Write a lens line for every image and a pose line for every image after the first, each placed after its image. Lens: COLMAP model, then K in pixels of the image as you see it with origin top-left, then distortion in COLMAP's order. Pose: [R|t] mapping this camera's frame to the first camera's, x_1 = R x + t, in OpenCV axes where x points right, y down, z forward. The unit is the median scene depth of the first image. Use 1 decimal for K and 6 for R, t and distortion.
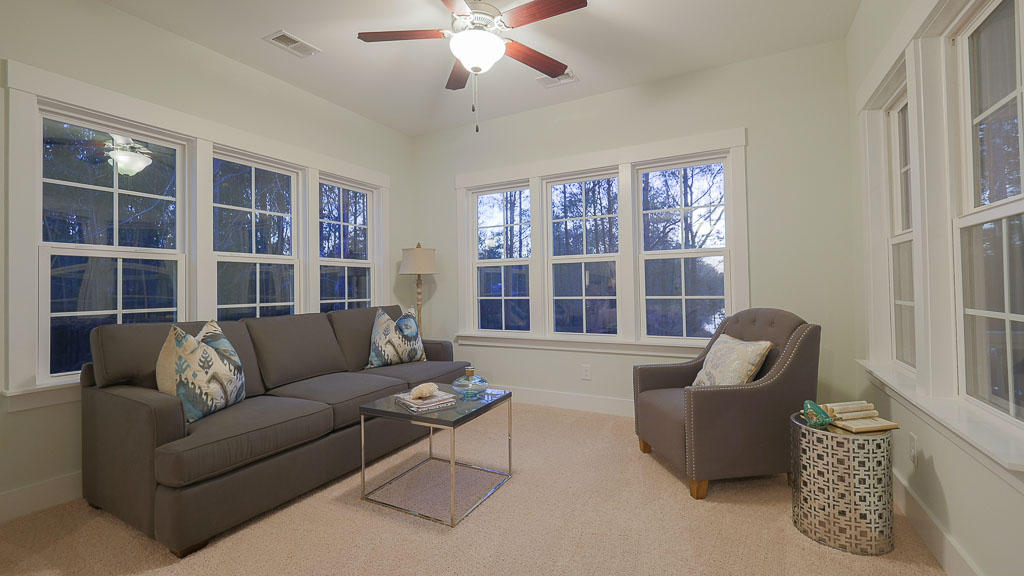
lens RADIAL K [[431.2, 0, 509.3], [0, 431.2, 281.0], [0, 0, 1]] dist [-0.003479, -0.000671]
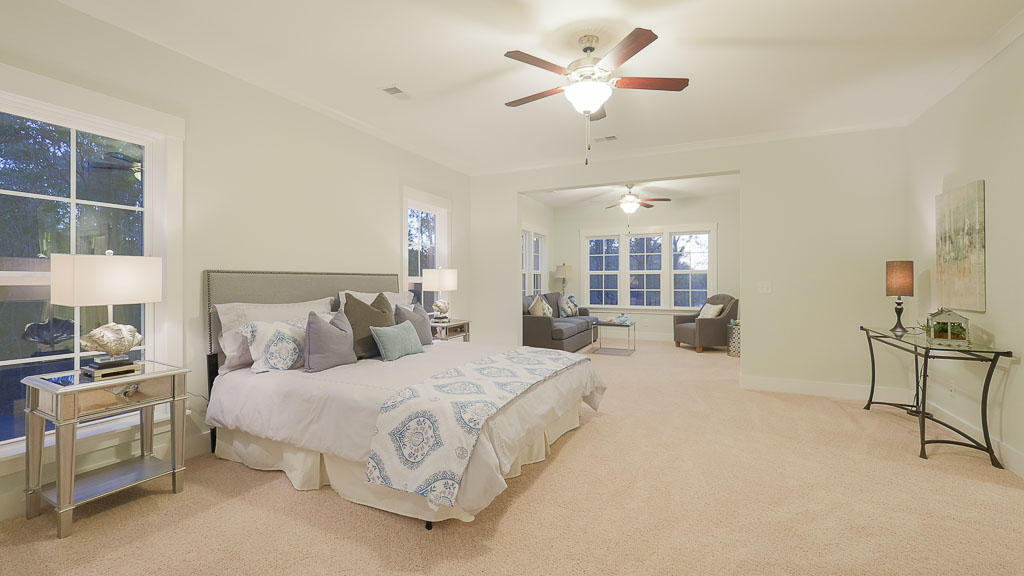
lens RADIAL K [[413.6, 0, 508.0], [0, 413.6, 283.1], [0, 0, 1]] dist [-0.000198, -0.000097]
pose [[0.999380, 0.013364, 0.032574, -0.692339], [-0.013849, 0.999796, 0.014720, -0.020896], [-0.032371, -0.015162, 0.999361, -1.283684]]
